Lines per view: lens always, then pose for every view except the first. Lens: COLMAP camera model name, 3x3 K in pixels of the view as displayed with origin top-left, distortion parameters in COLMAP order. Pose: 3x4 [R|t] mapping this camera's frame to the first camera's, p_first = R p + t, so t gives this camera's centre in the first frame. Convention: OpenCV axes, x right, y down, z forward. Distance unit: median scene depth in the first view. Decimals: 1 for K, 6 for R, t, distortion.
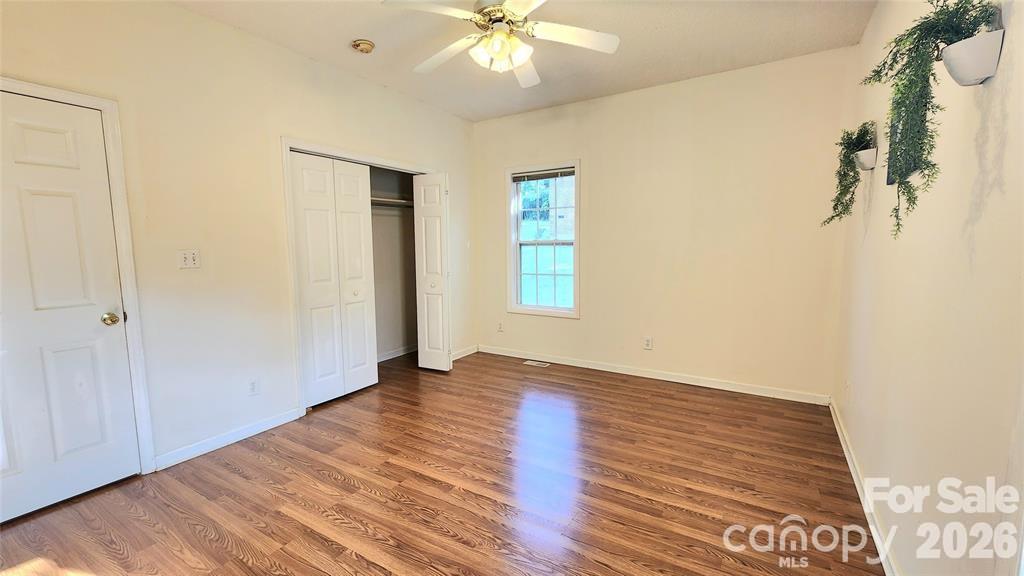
lens RADIAL K [[419.8, 0, 512.5], [0, 419.8, 284.5], [0, 0, 1]] dist [0.001793, 0.000155]
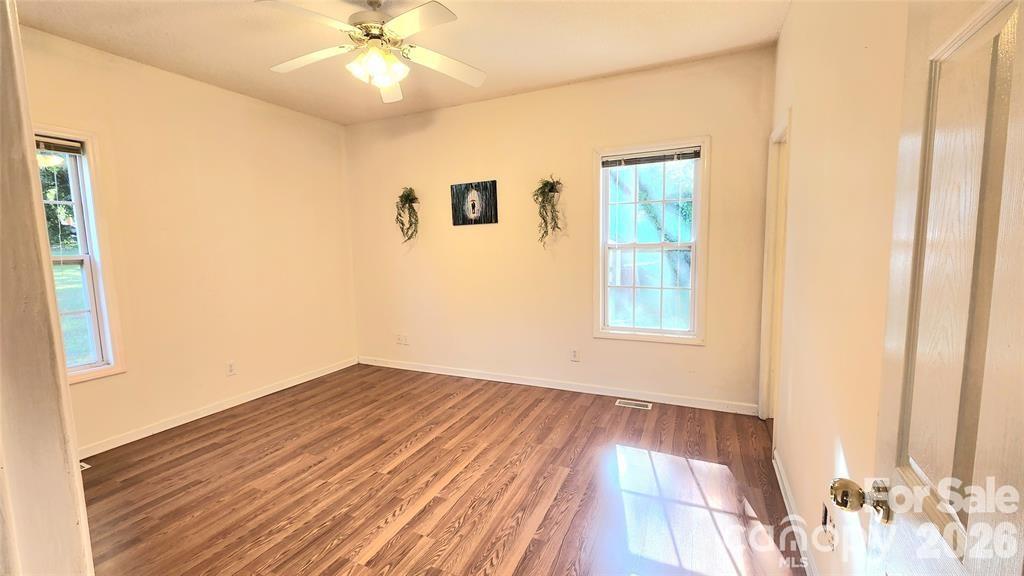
lens RADIAL K [[419.8, 0, 508.9], [0, 419.8, 286.8], [0, 0, 1]] dist [0.001793, 0.000155]
pose [[-0.116504, -0.085942, 0.989465, -0.793927], [0.115598, 0.988305, 0.099452, -0.067882], [-0.986440, 0.125967, -0.105207, 0.623263]]
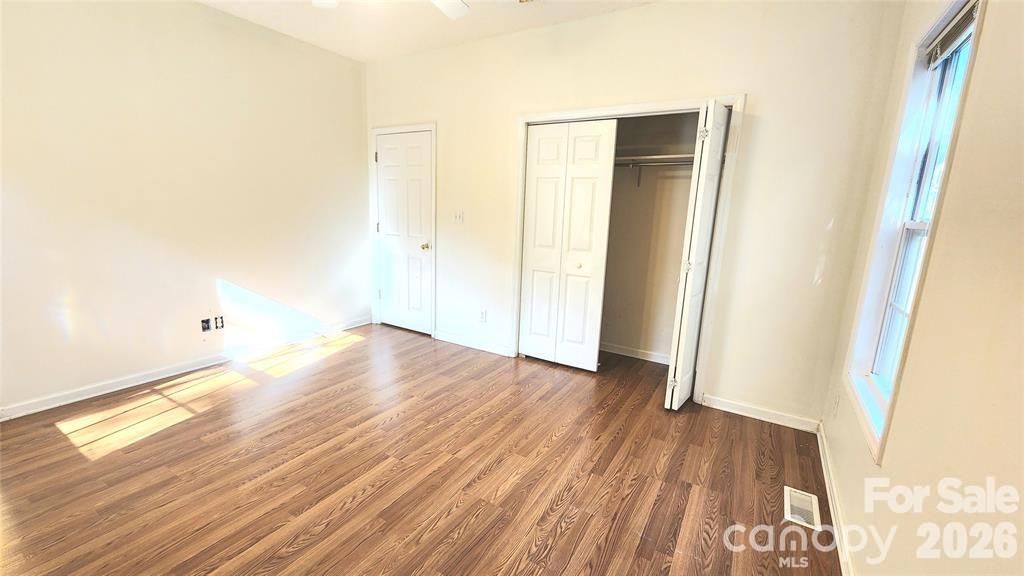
lens RADIAL K [[419.8, 0, 508.4], [0, 419.8, 293.6], [0, 0, 1]] dist [0.001793, 0.000155]
pose [[-0.003749, 0.214507, -0.976715, 0.625547], [-0.124597, 0.969011, 0.213293, -0.111341], [0.992200, 0.122496, 0.023094, 0.962118]]
